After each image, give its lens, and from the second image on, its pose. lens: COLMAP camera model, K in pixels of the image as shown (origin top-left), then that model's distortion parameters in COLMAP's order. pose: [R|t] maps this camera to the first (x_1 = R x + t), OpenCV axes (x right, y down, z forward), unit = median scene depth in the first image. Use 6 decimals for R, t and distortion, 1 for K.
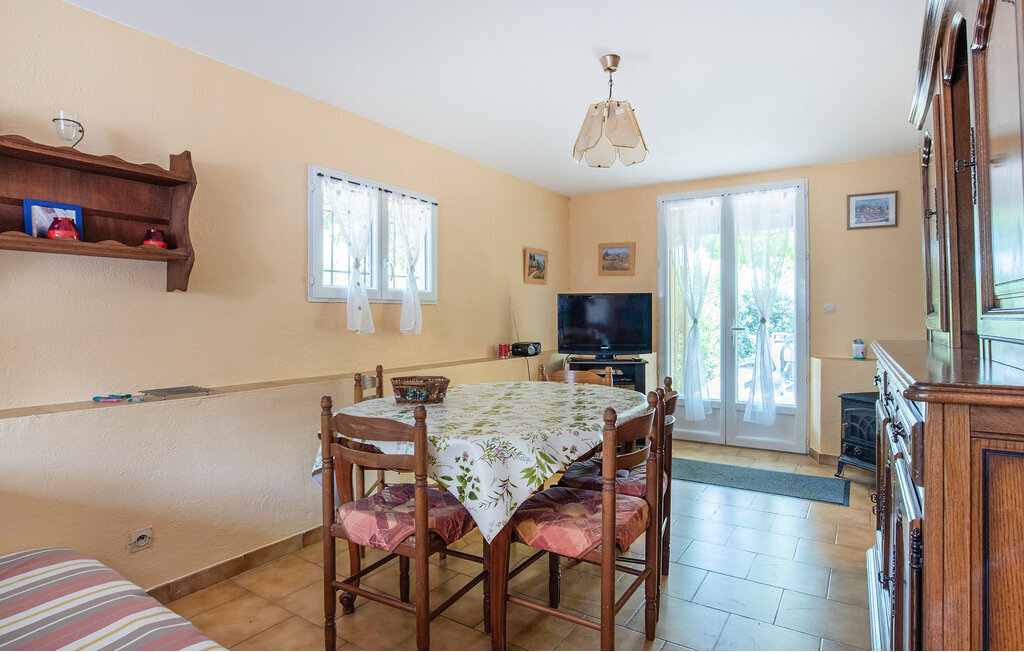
lens RADIAL K [[529.9, 0, 523.3], [0, 529.9, 316.4], [0, 0, 1]] dist [-0.035062, 0.000527]
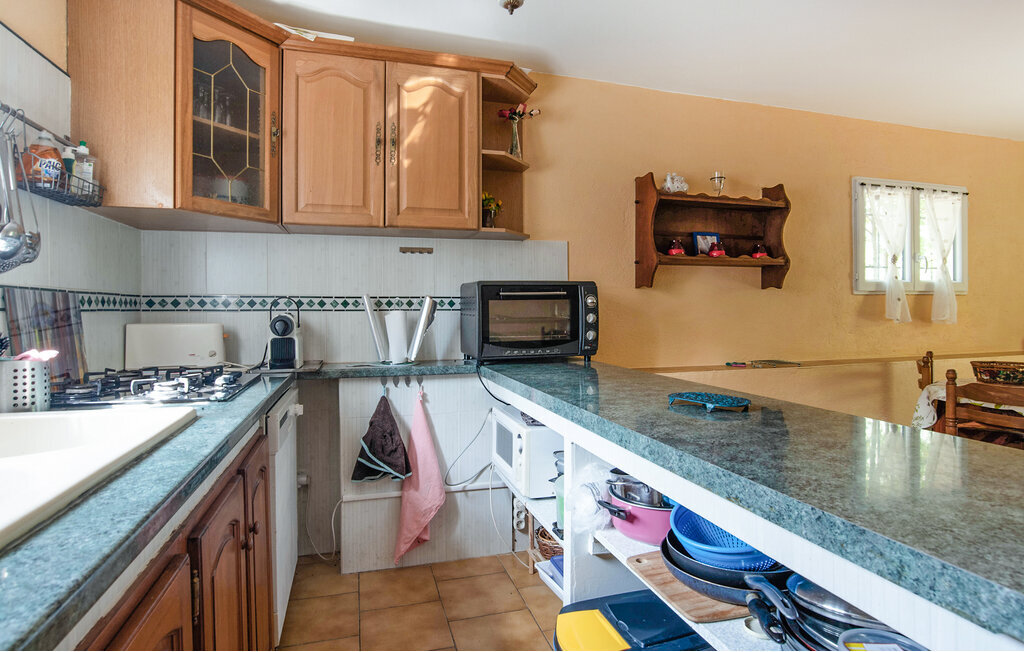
lens RADIAL K [[529.9, 0, 523.3], [0, 529.9, 316.4], [0, 0, 1]] dist [-0.035062, 0.000527]
pose [[0.756509, 0.004456, -0.653969, -0.206121], [0.004774, 0.999913, 0.012336, 0.002905], [0.653966, -0.012454, 0.756421, -0.361890]]
